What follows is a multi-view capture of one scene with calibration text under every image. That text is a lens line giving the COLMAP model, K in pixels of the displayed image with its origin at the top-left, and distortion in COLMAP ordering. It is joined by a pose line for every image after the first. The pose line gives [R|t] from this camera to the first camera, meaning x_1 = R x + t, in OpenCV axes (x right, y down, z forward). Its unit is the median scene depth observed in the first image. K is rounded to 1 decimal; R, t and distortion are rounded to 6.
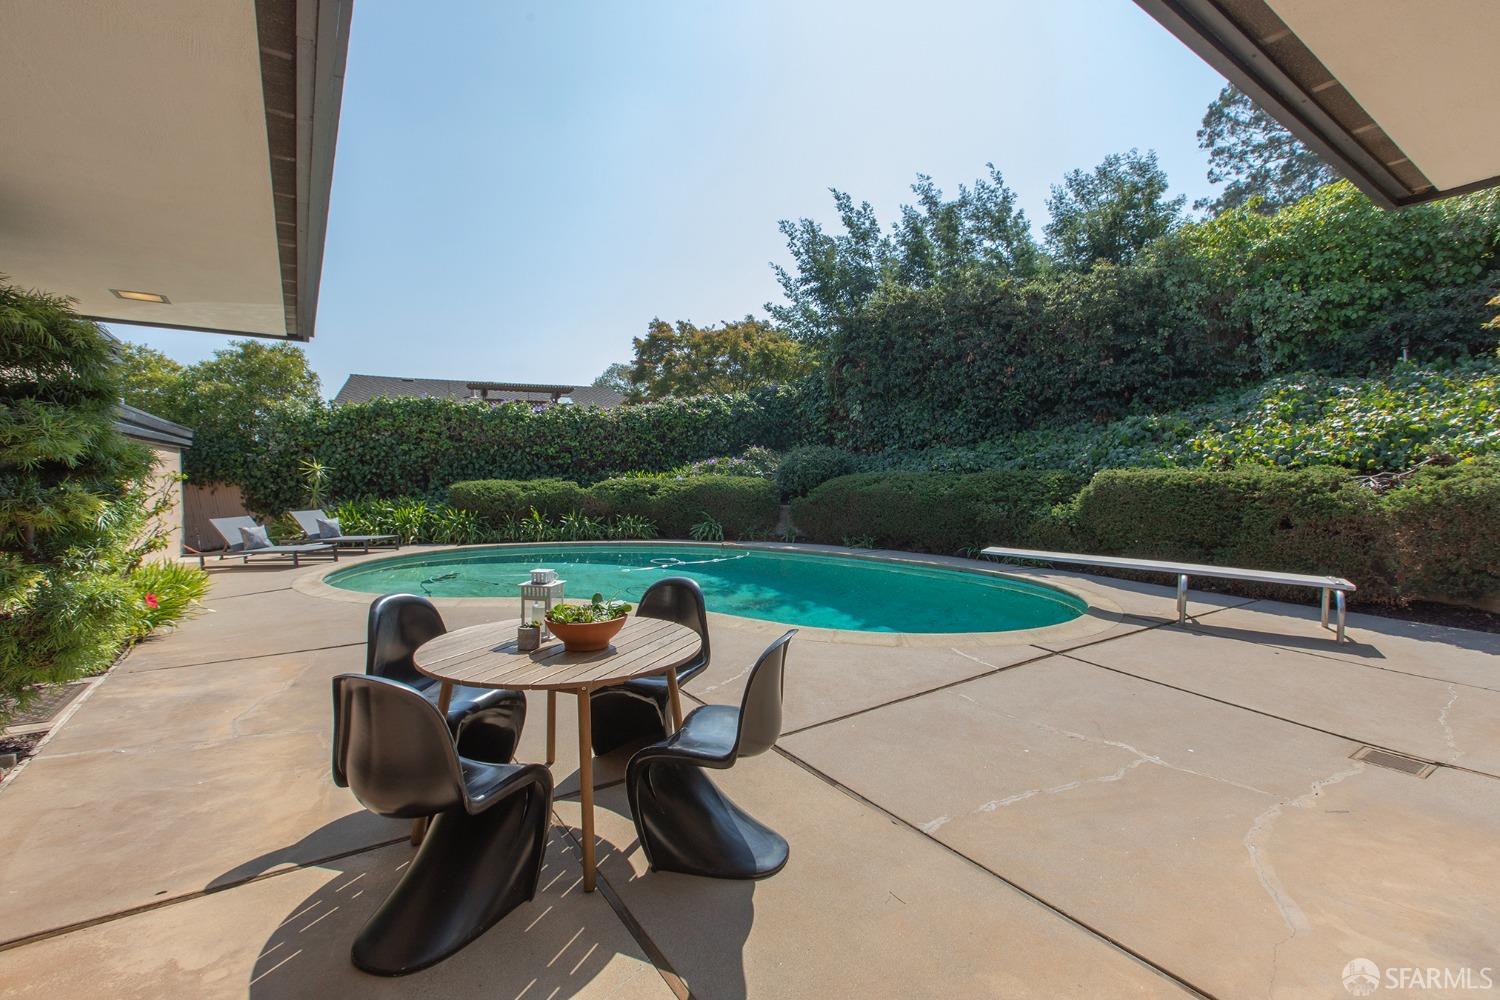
lens RADIAL K [[703.3, 0, 752.6], [0, 703.3, 531.3], [0, 0, 1]] dist [0.001193, 0.000427]
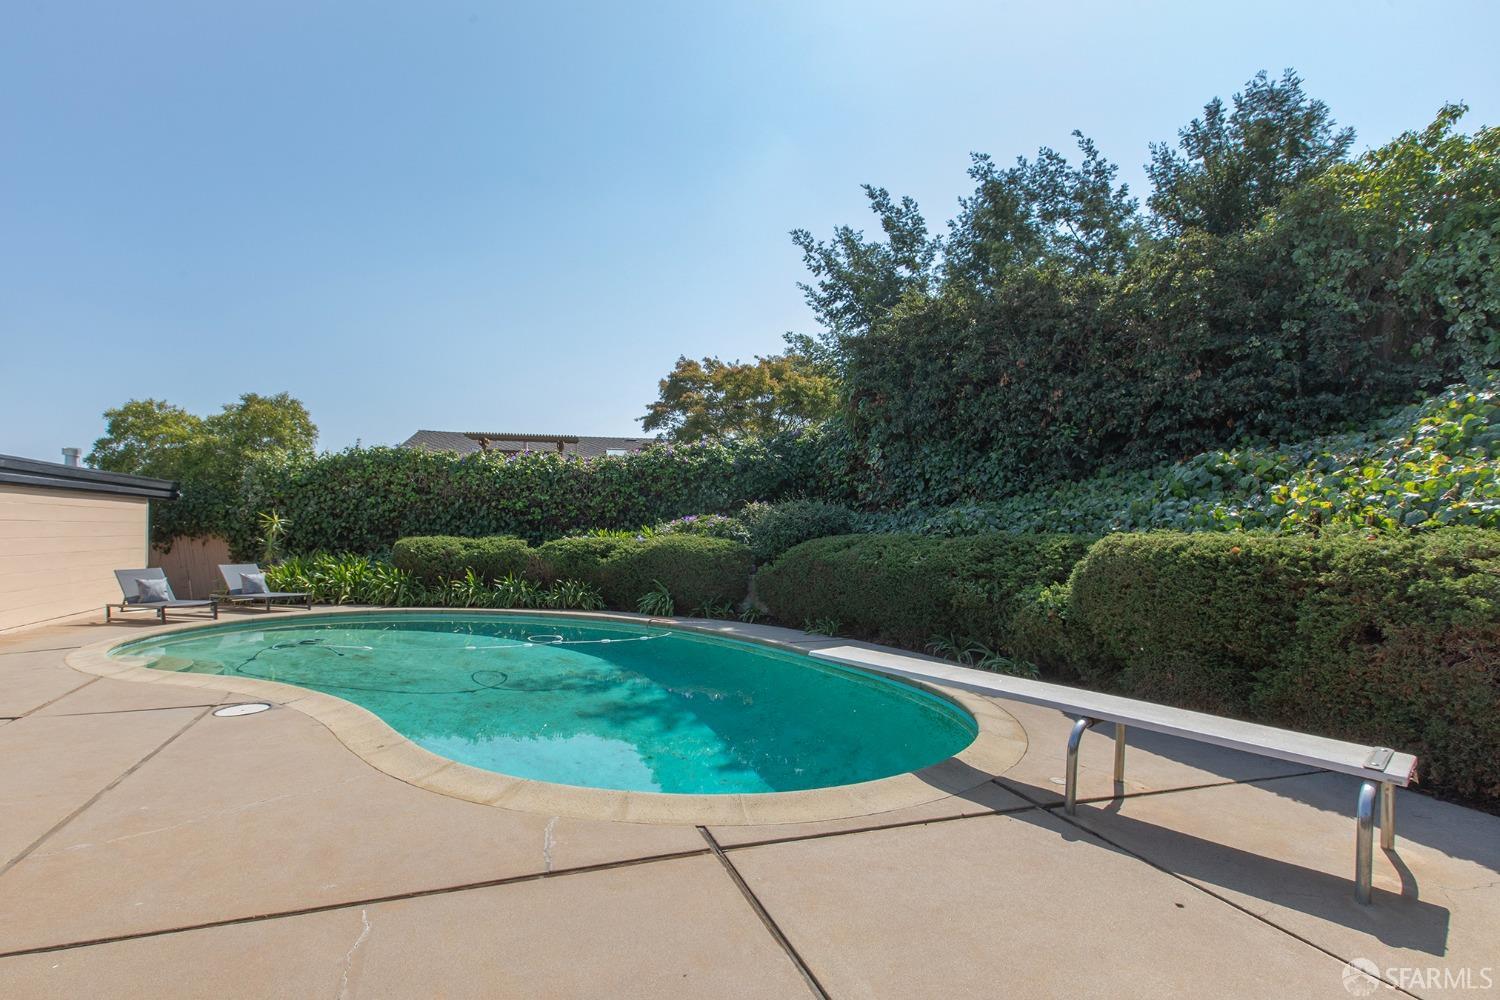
lens RADIAL K [[770.0, 0, 703.4], [0, 770.0, 553.5], [0, 0, 1]] dist [-0.002445, -0.000599]
pose [[0.960653, 0.023539, -0.276751, 0.223111], [-0.040789, 0.997556, -0.056738, -0.009314], [0.274739, 0.065794, 0.959265, 0.152546]]
